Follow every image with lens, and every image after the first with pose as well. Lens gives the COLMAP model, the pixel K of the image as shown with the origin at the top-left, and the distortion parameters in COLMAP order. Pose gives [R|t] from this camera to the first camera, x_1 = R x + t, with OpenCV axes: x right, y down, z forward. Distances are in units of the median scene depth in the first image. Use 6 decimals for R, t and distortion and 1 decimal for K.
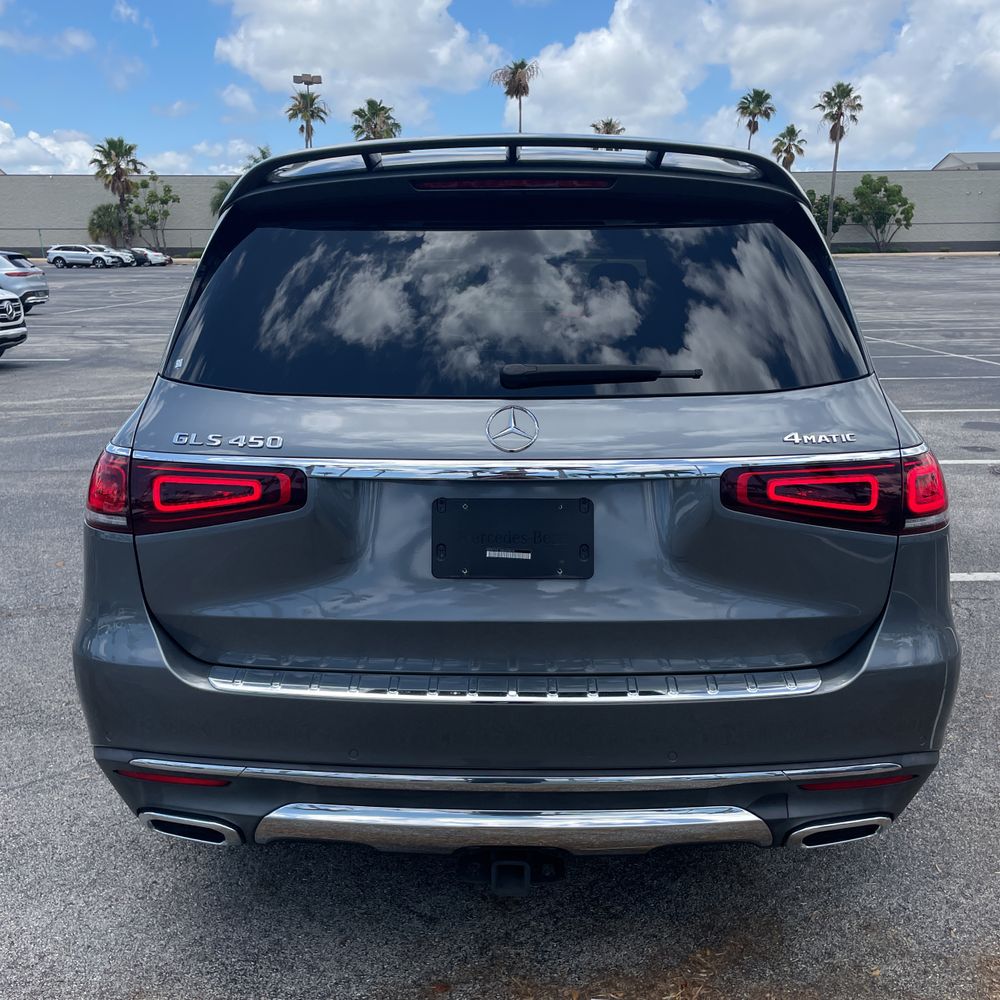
lens RADIAL K [[1026.3, 0, 495.2], [0, 1026.3, 502.3], [0, 0, 1]] dist [0.090389, -0.134864]
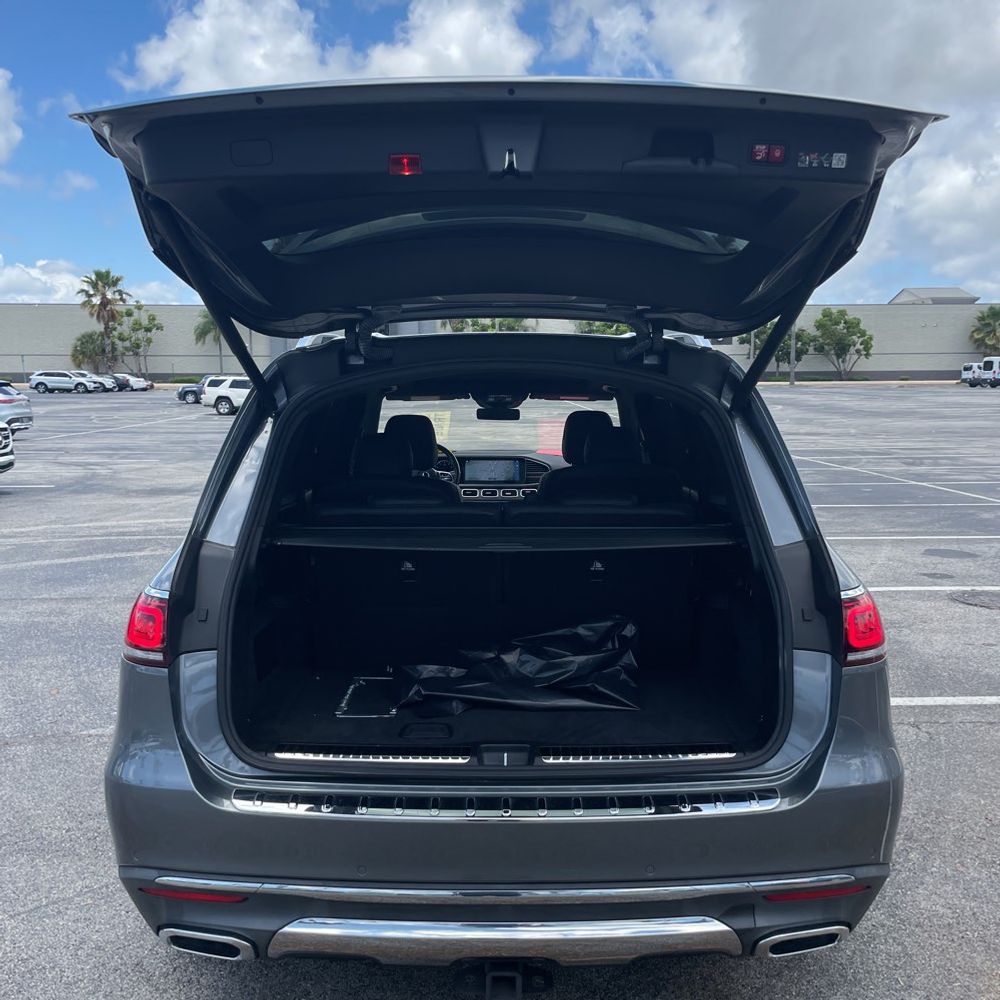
lens RADIAL K [[1031.8, 0, 501.1], [0, 1031.8, 495.6], [0, 0, 1]] dist [0.073175, -0.098970]
pose [[0.999550, 0.001870, 0.029939, -0.004281], [0.001808, 0.992485, -0.122356, -0.003072], [-0.029943, 0.122355, 0.992035, -0.028834]]
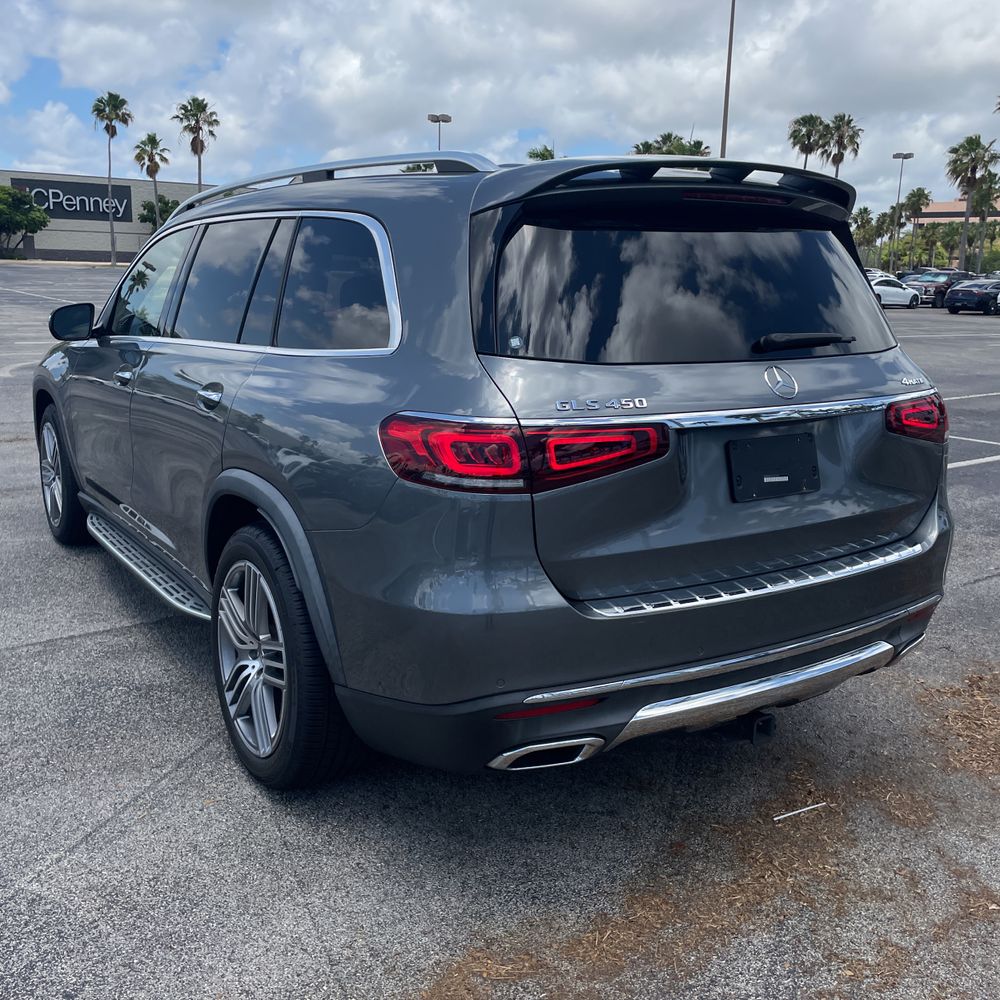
lens RADIAL K [[1026.4, 0, 514.9], [0, 1026.4, 496.8], [0, 0, 1]] dist [0.059324, -0.031823]
pose [[0.816425, -0.101141, 0.568526, -0.188166], [0.109240, 0.993816, 0.019928, 0.001988], [-0.567025, 0.045836, 0.822424, 0.018250]]
